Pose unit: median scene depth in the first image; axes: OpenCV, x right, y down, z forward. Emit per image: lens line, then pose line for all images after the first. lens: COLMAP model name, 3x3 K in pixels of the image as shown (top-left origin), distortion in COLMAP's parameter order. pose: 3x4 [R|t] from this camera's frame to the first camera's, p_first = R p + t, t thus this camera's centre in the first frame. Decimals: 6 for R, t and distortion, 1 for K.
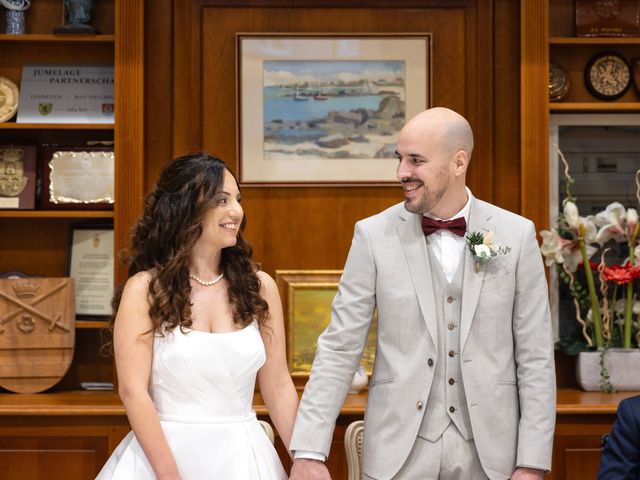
lens RADIAL K [[2052.4, 0, 315.8], [0, 2052.4, 241.8], [0, 0, 1]] dist [0.306268, 0.000000]
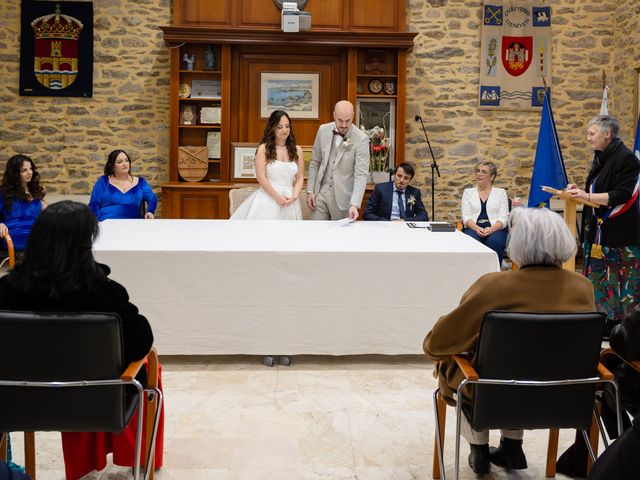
lens RADIAL K [[2052.4, 0, 319.5], [0, 2052.4, 236.8], [0, 0, 1]] dist [0.306268, 0.000000]
pose [[0.999315, 0.014125, 0.034218, -0.051166], [-0.014535, 0.999825, 0.011764, 0.117359], [-0.034046, -0.012253, 0.999345, -2.200401]]
